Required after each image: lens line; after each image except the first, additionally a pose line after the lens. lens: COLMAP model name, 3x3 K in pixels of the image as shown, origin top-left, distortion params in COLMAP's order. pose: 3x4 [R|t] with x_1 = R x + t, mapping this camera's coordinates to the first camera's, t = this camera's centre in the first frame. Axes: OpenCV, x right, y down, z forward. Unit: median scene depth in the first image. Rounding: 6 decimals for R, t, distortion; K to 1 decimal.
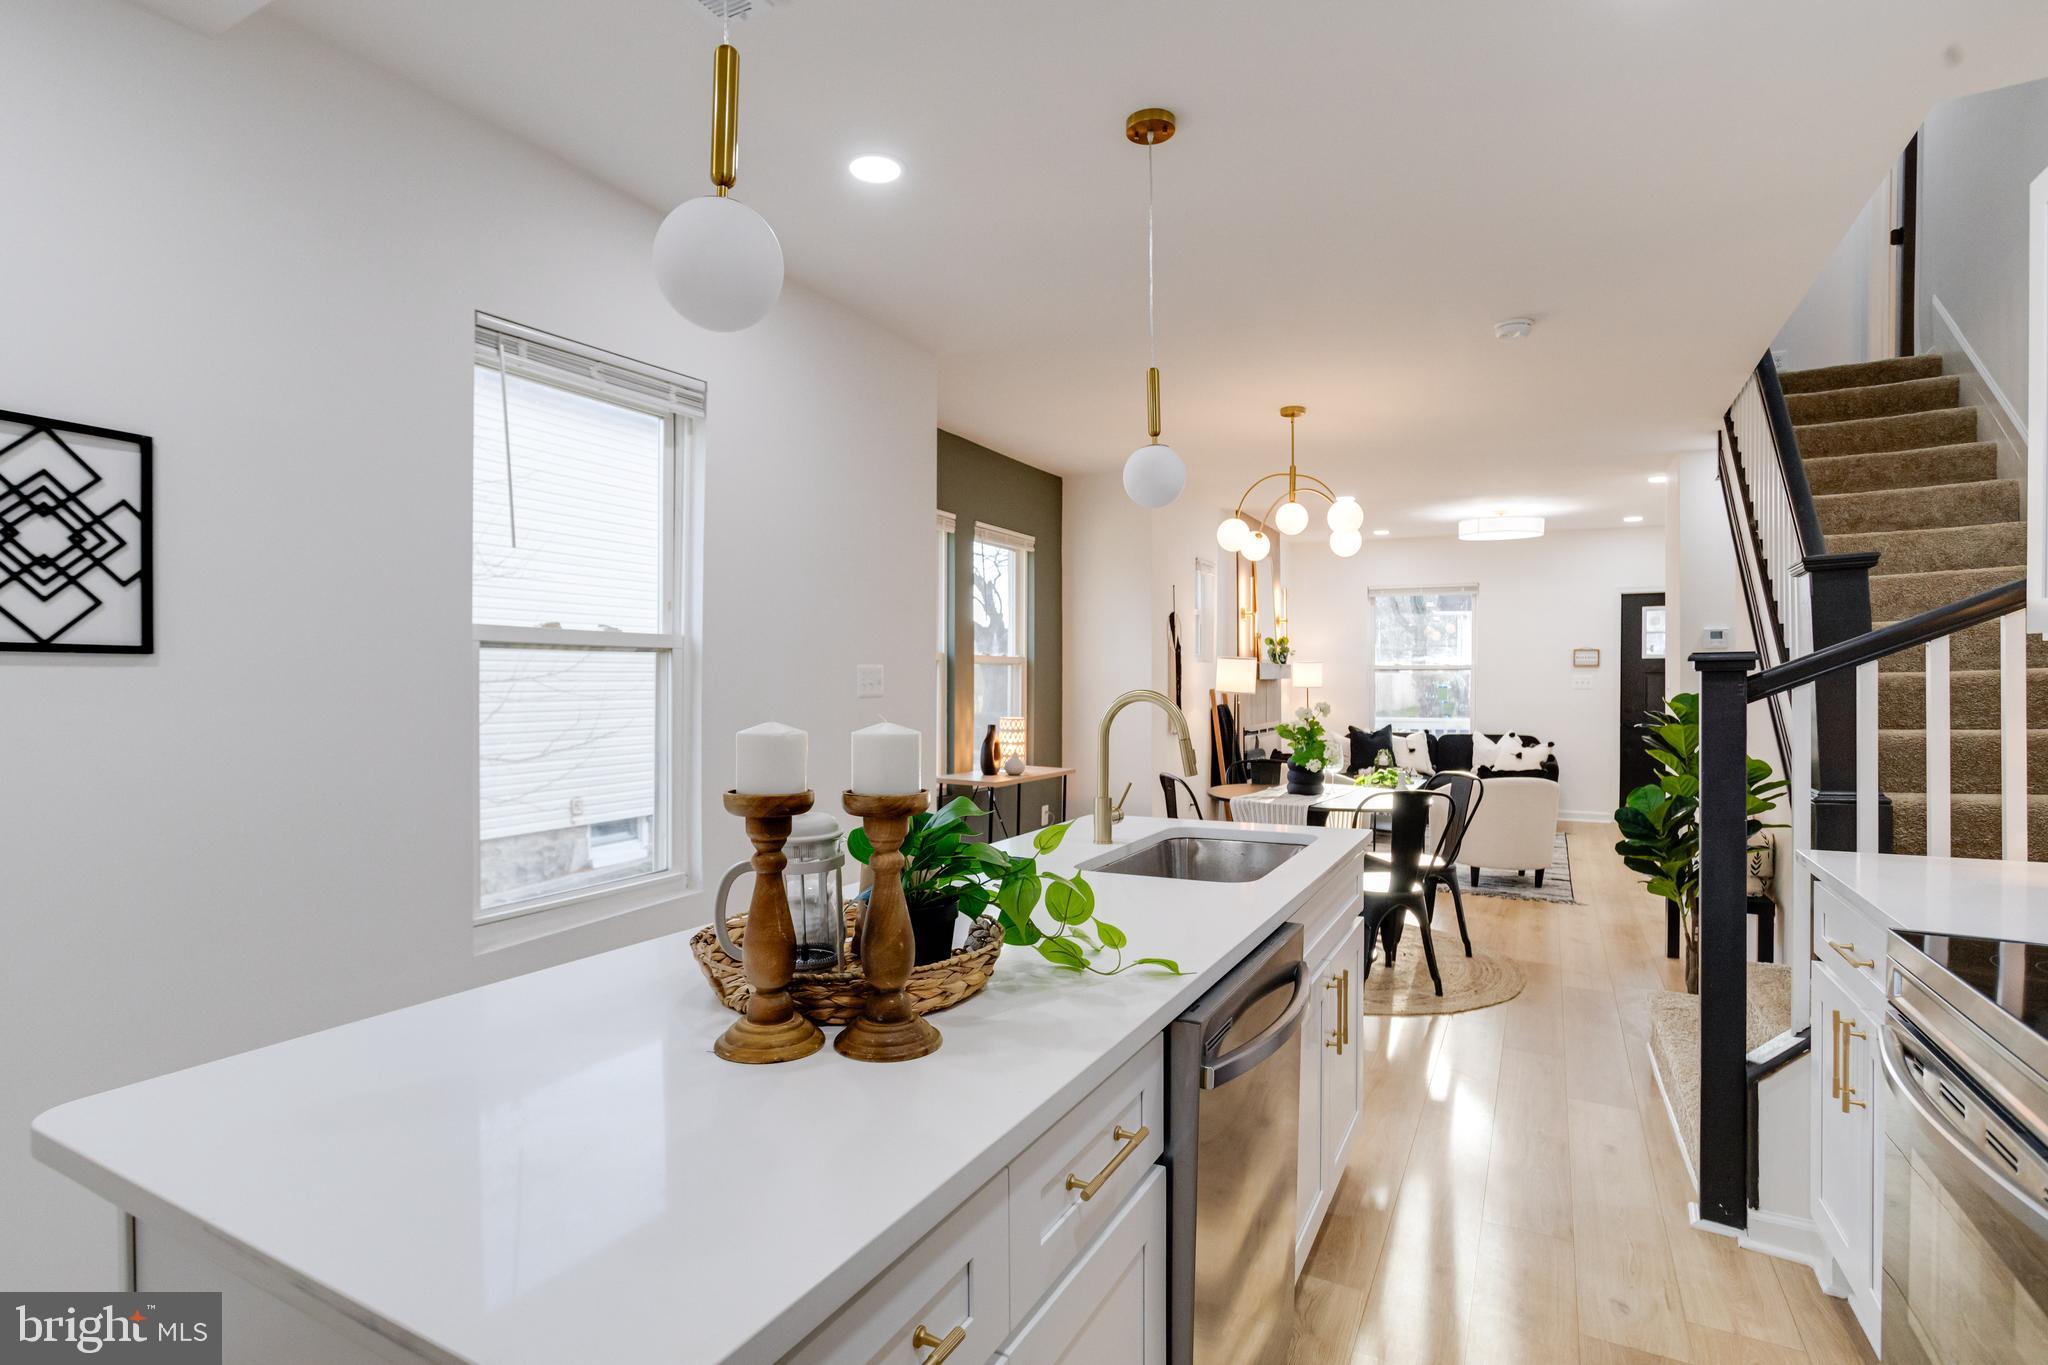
lens RADIAL K [[1002.7, 0, 998.4], [0, 1002.7, 698.7], [0, 0, 1]] dist [-0.057313, 0.032747]
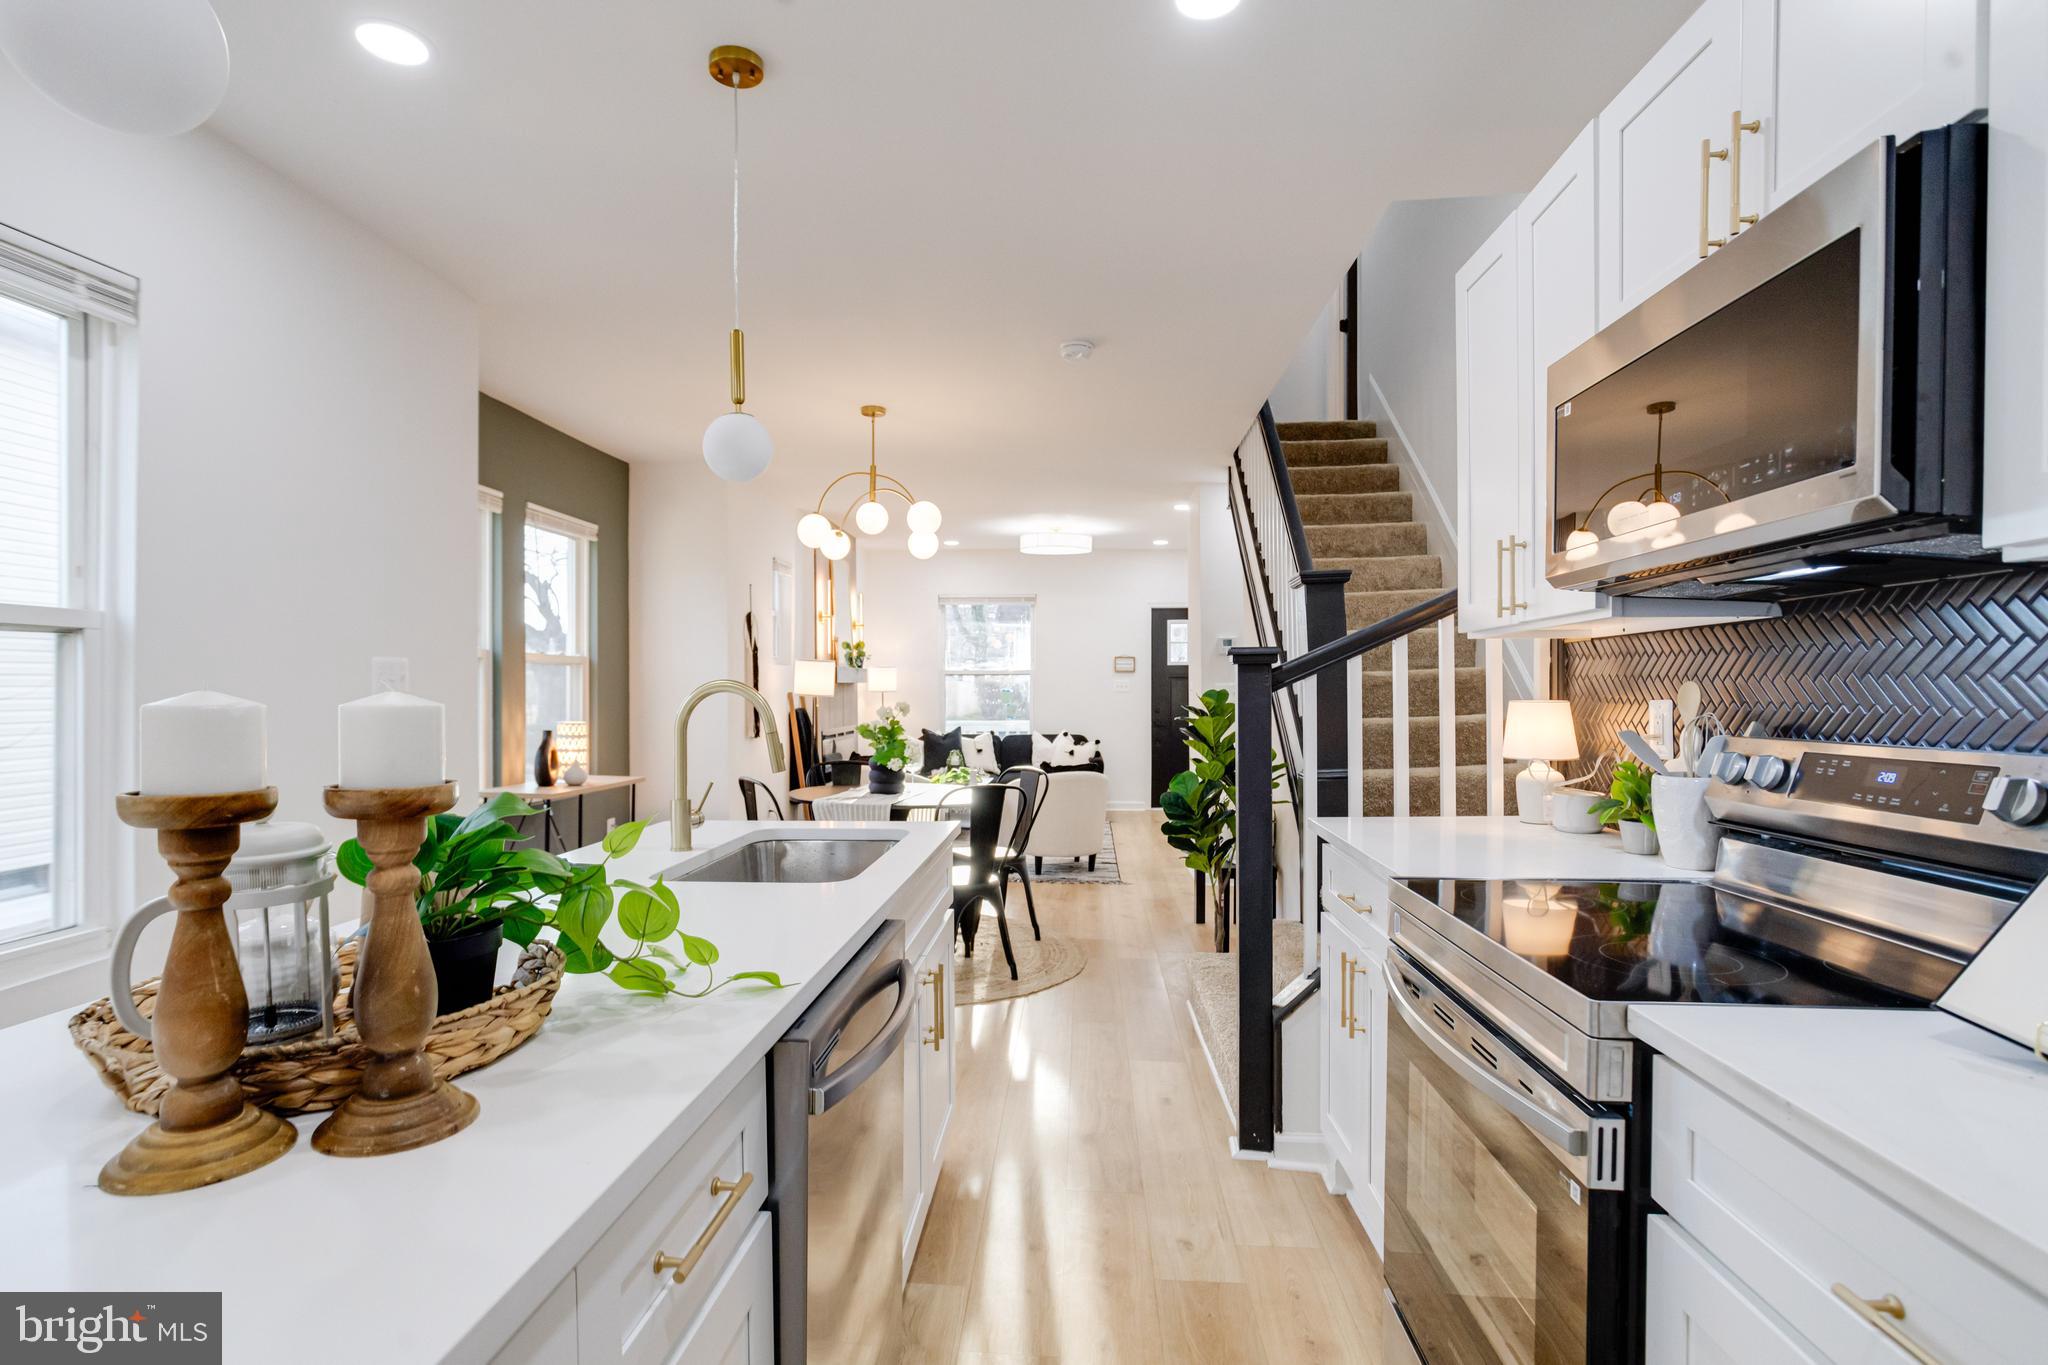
lens RADIAL K [[1002.7, 0, 998.4], [0, 1002.7, 698.7], [0, 0, 1]] dist [-0.057313, 0.032747]
pose [[0.913213, -0.004825, 0.407455, 0.000224], [0.008276, 0.999943, -0.006708, 0.008306], [-0.407399, 0.009498, 0.913201, 0.033178]]
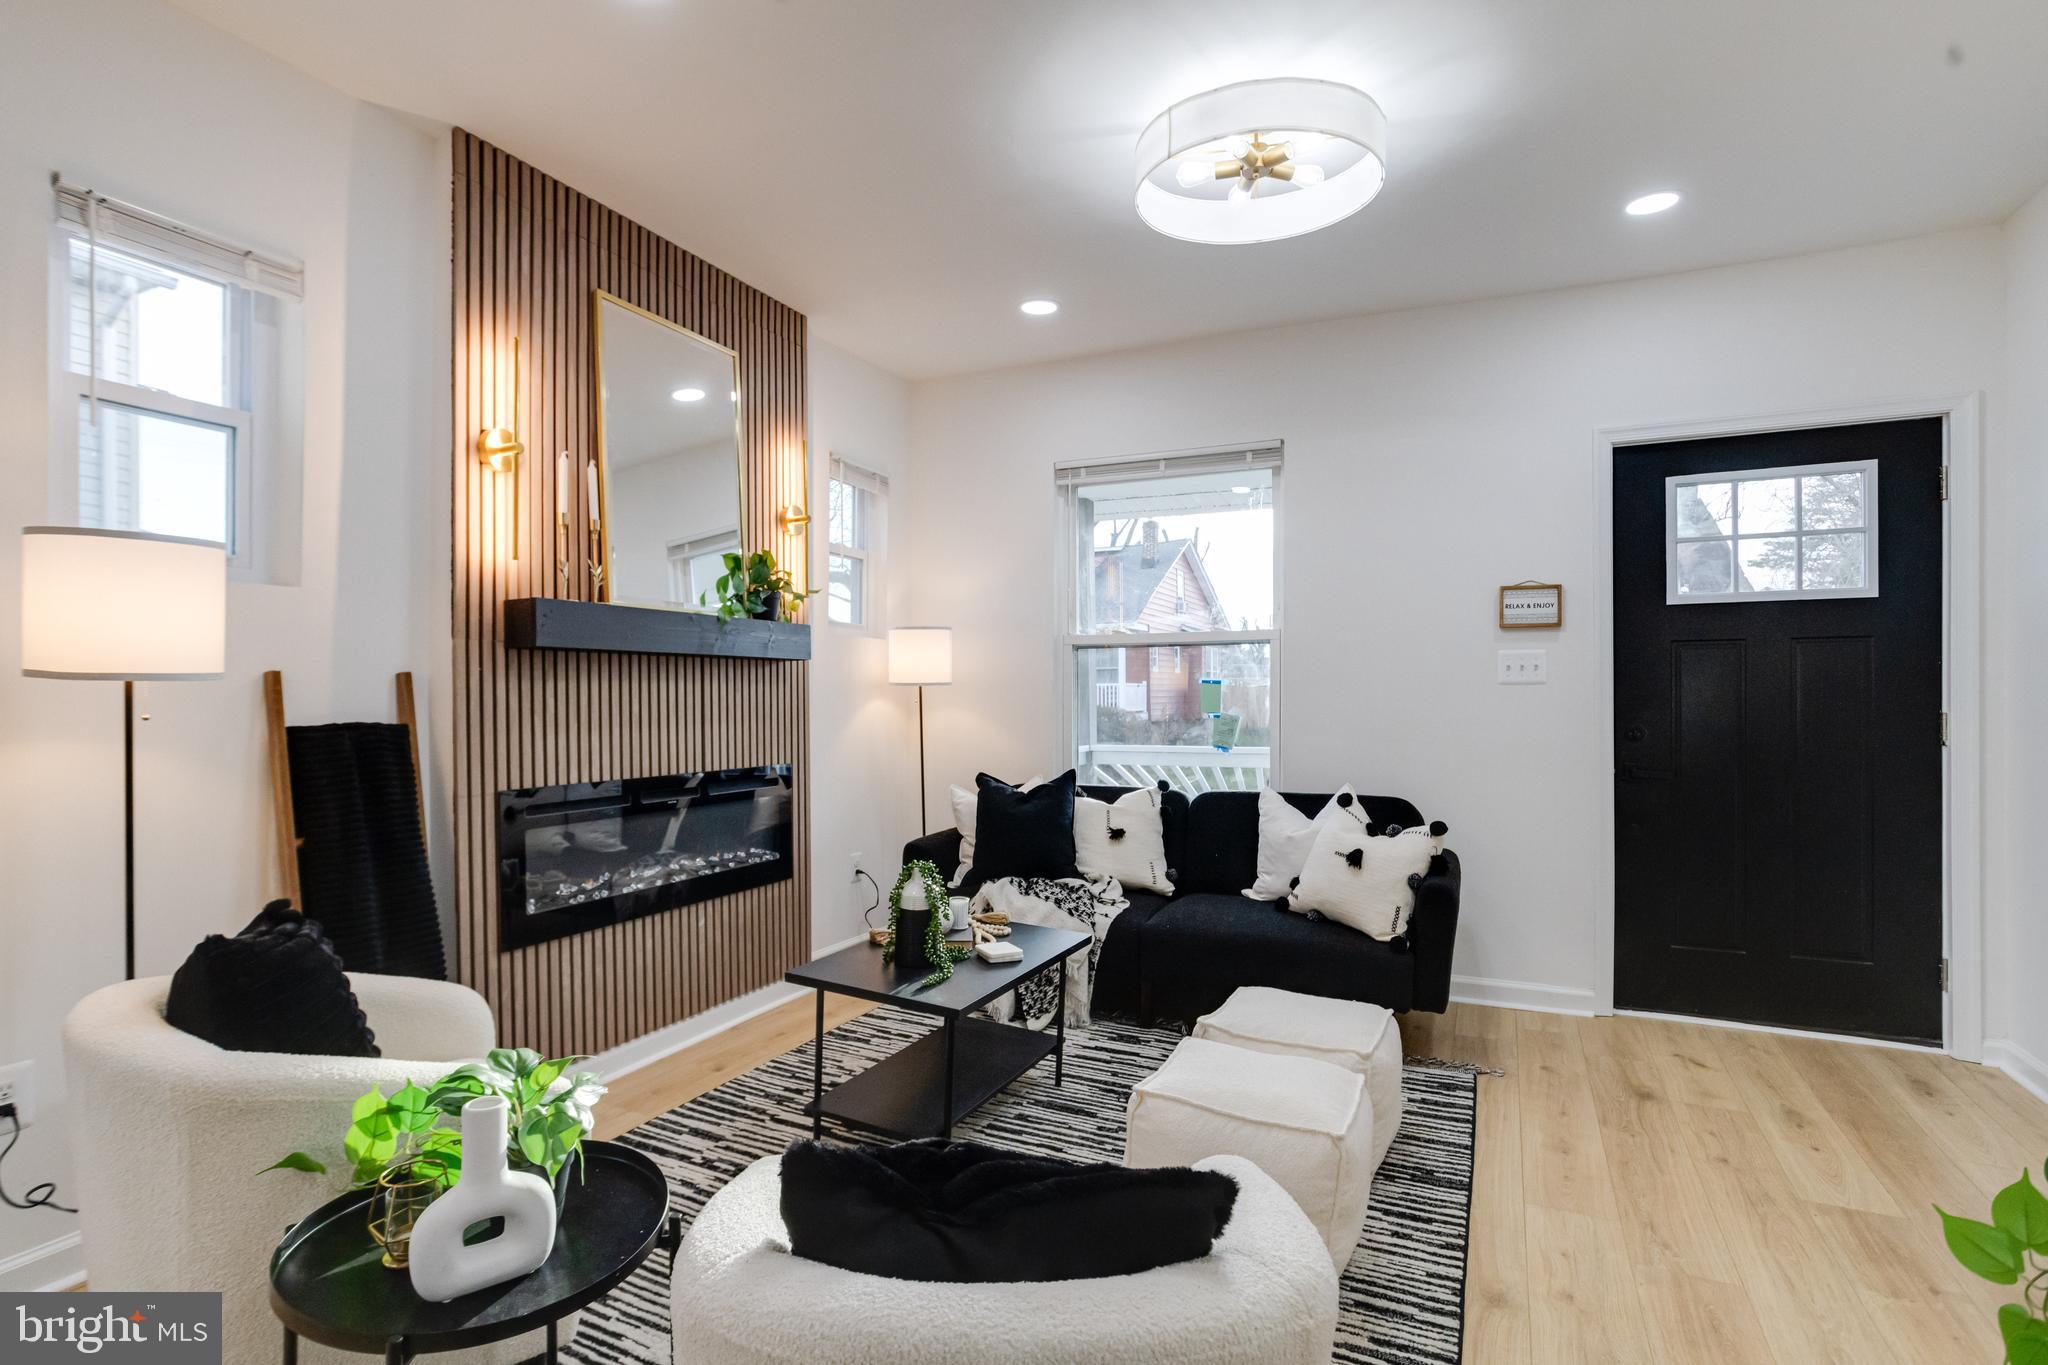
lens RADIAL K [[1011.7, 0, 1000.4], [0, 1011.7, 691.6], [0, 0, 1]] dist [-0.044309, 0.026090]
pose [[0.999049, -0.001184, 0.043587, 0.695047], [0.002280, 0.999682, -0.025104, 0.007243], [-0.043543, 0.025180, 0.998734, 1.155512]]
